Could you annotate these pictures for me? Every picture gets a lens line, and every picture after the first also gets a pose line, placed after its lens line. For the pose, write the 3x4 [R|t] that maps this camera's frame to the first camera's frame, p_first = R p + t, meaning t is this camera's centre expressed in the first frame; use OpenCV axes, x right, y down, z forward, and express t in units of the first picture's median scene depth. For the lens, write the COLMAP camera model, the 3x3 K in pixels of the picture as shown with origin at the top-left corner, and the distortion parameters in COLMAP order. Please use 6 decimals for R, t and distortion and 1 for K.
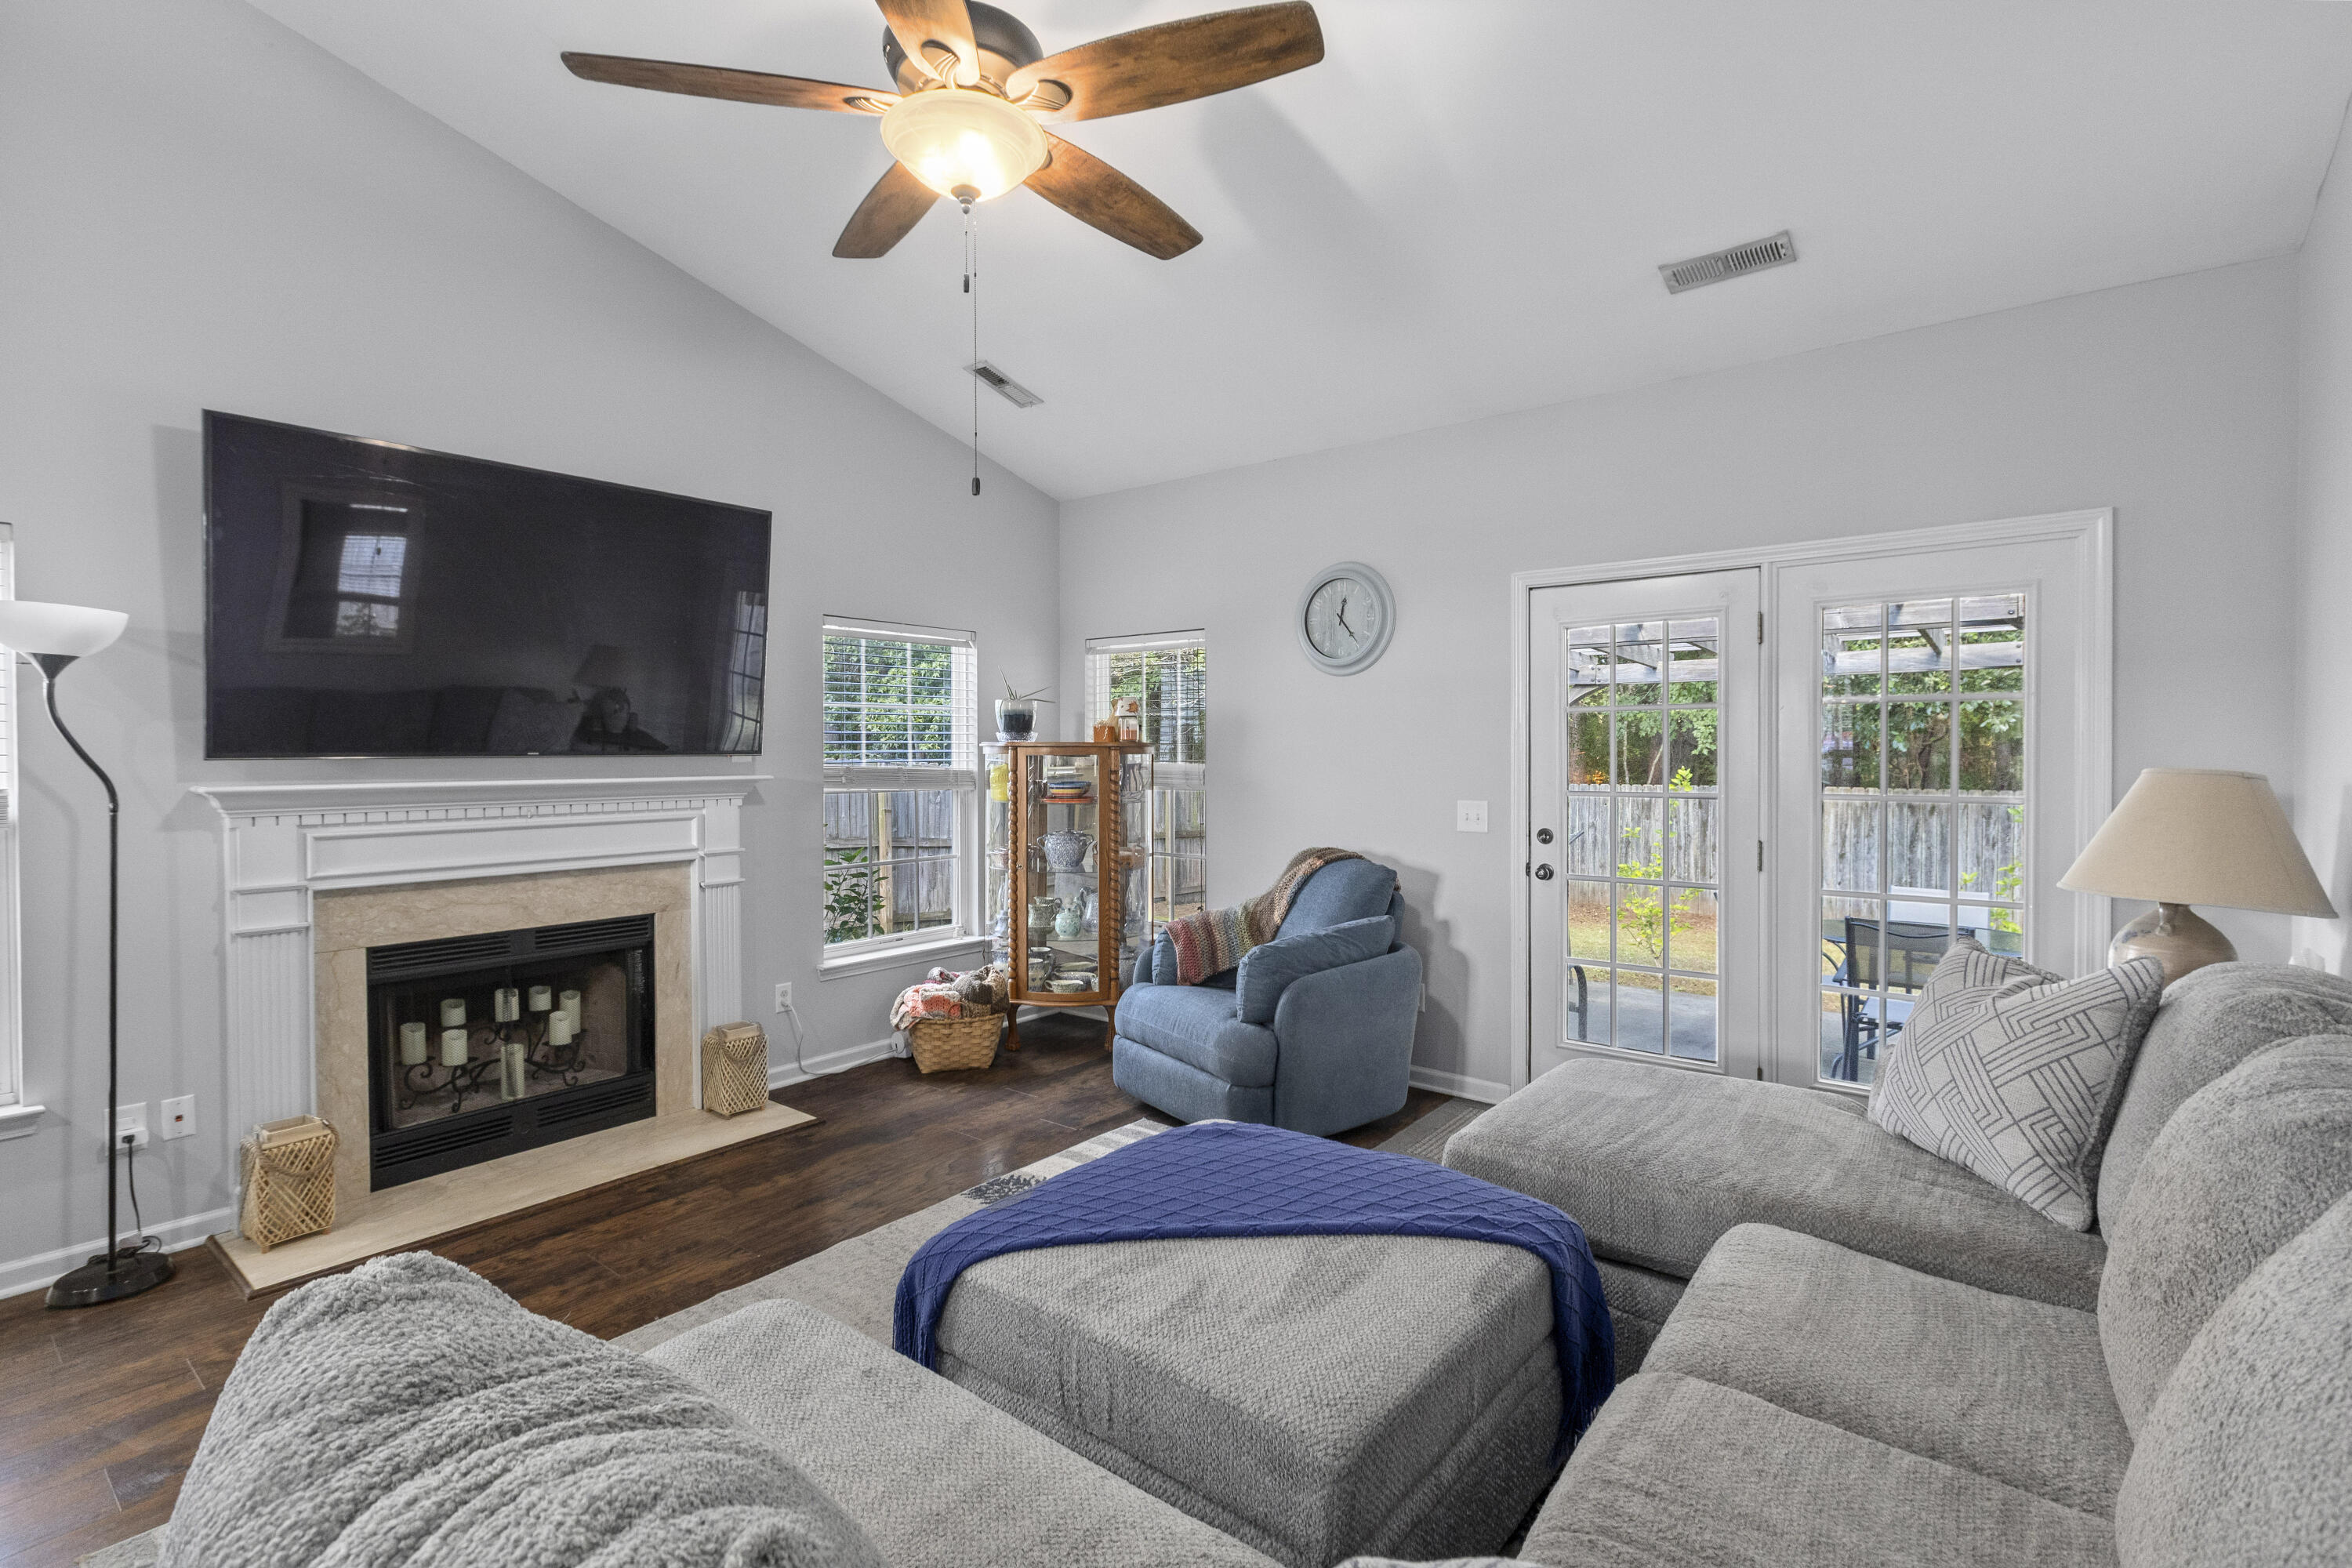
lens RADIAL K [[1079.6, 0, 1160.8], [0, 1079.6, 759.5], [0, 0, 1]] dist [0.003044, 0.000009]
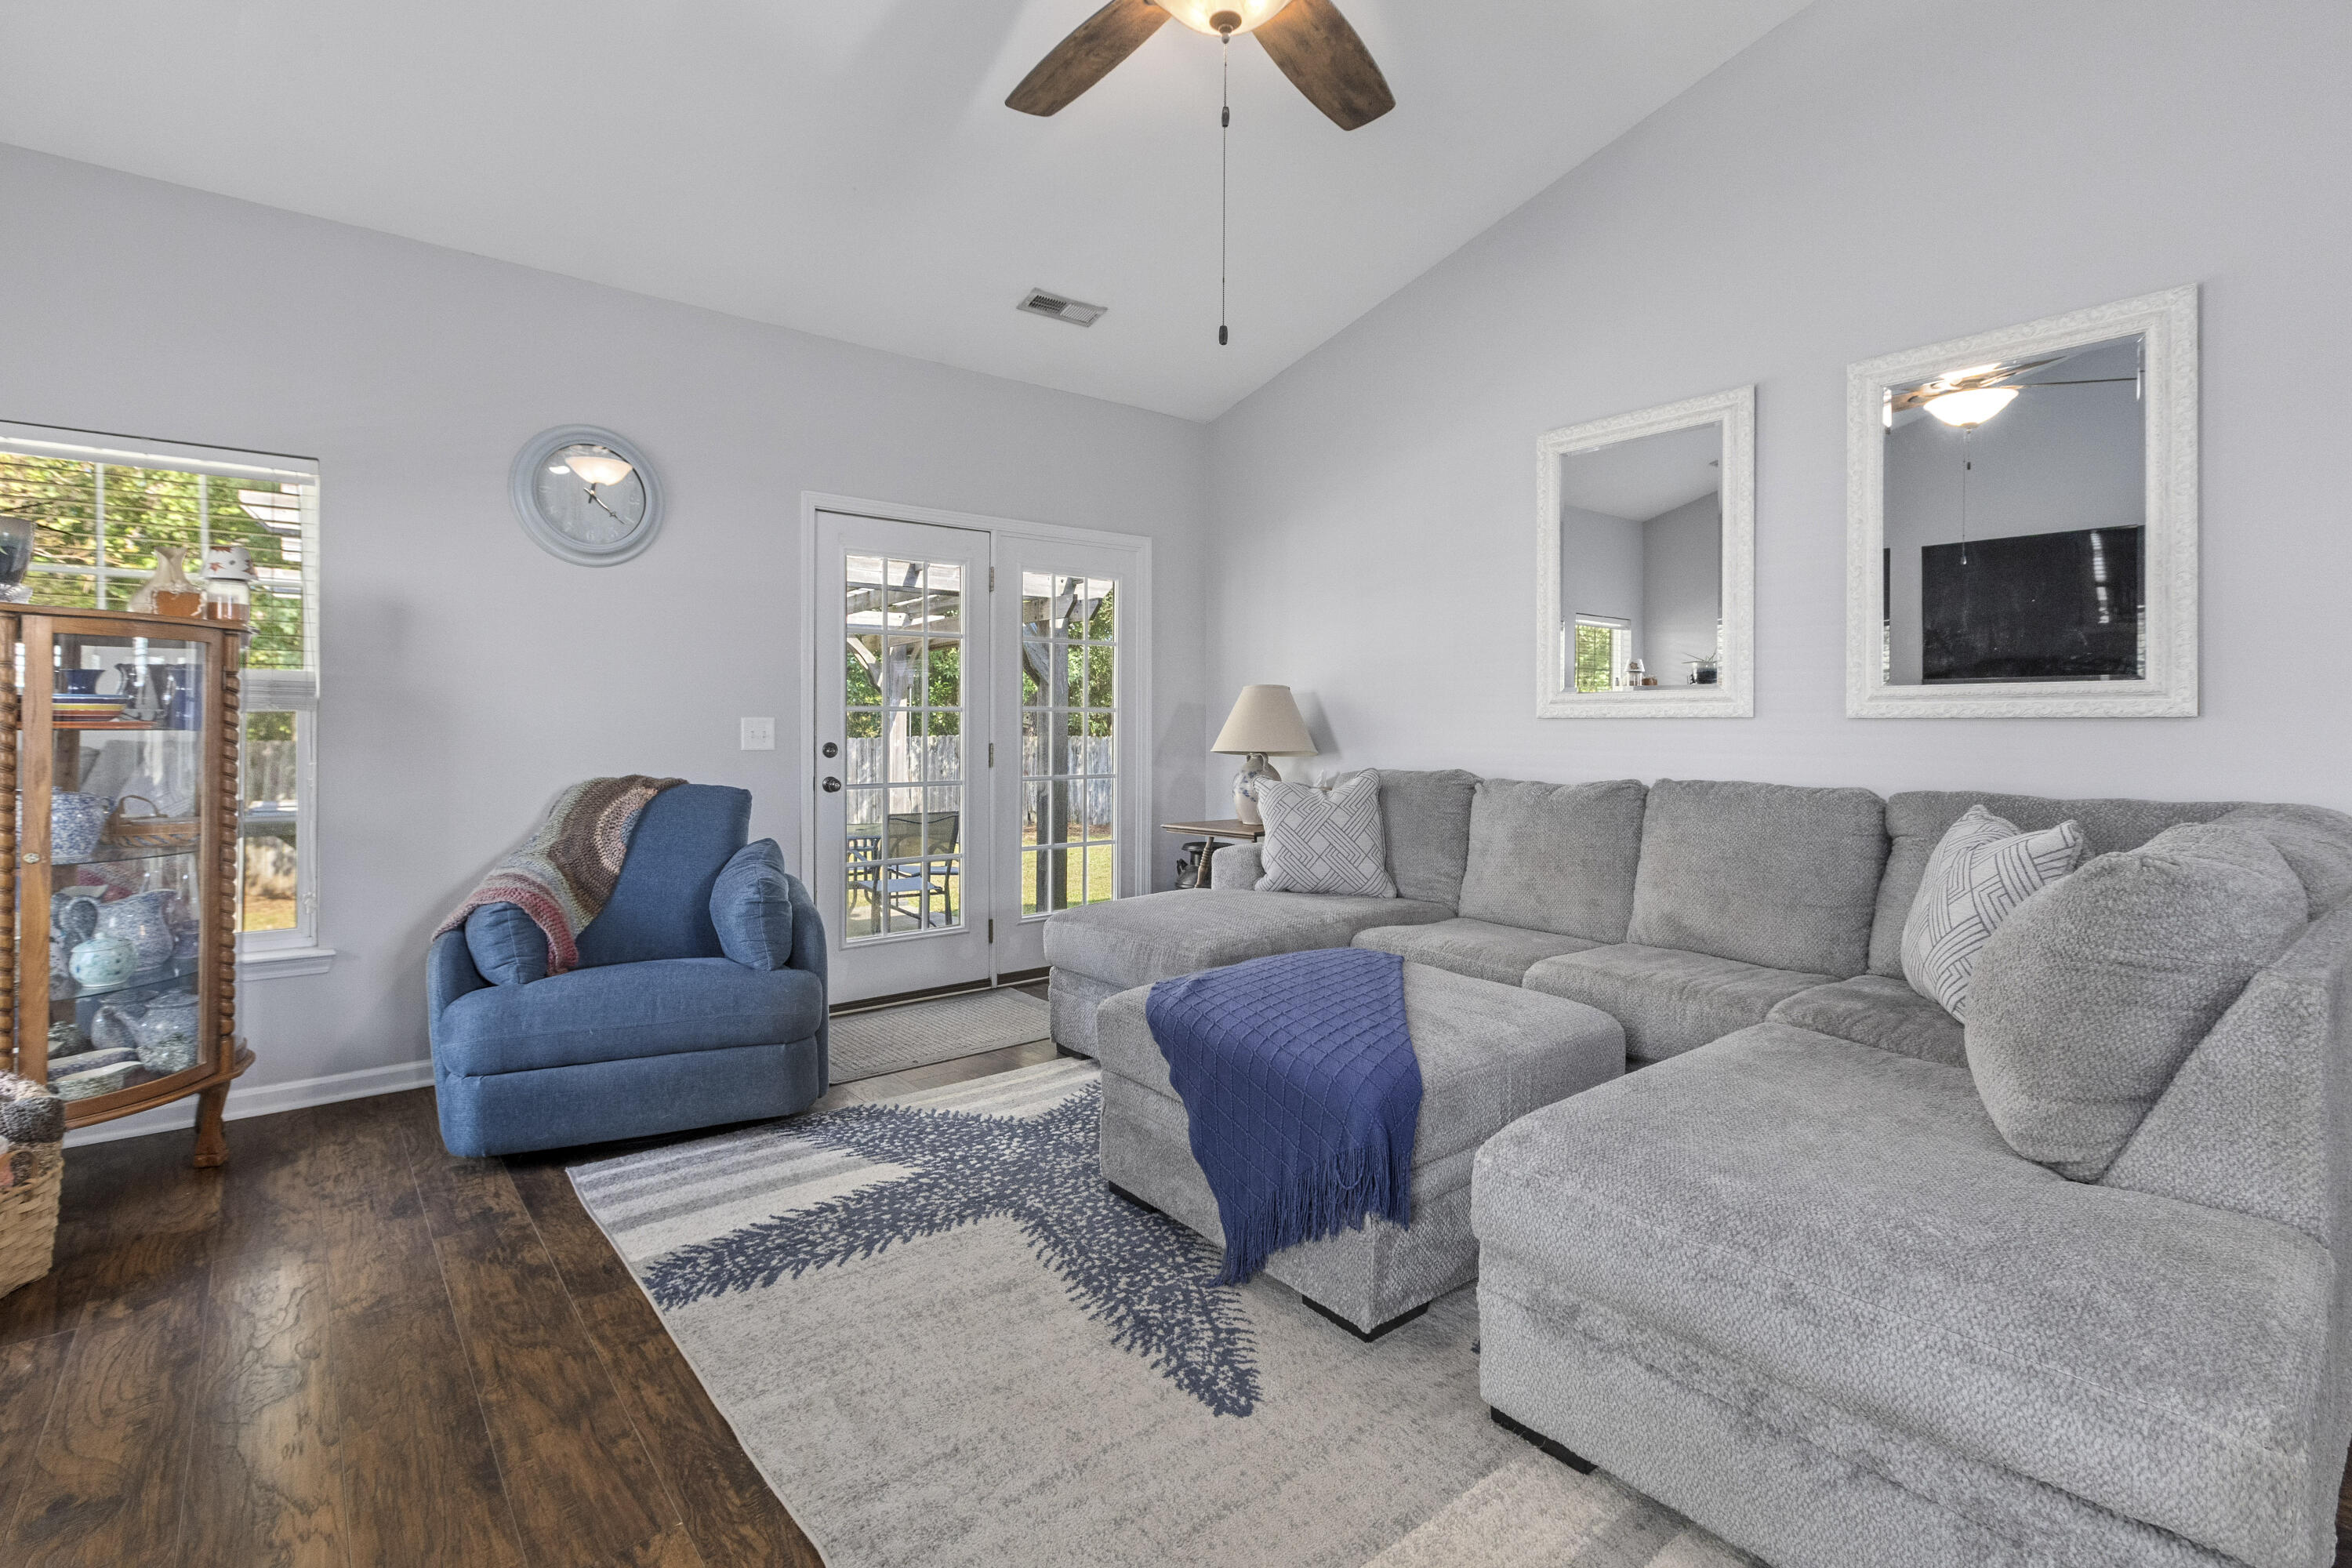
lens RADIAL K [[1079.6, 0, 1160.8], [0, 1079.6, 759.5], [0, 0, 1]] dist [0.003044, 0.000009]
pose [[0.181948, -0.026569, 0.982949, -0.613601], [0.007391, 0.999644, 0.025652, 0.055469], [-0.983280, 0.002598, 0.182080, 0.495538]]
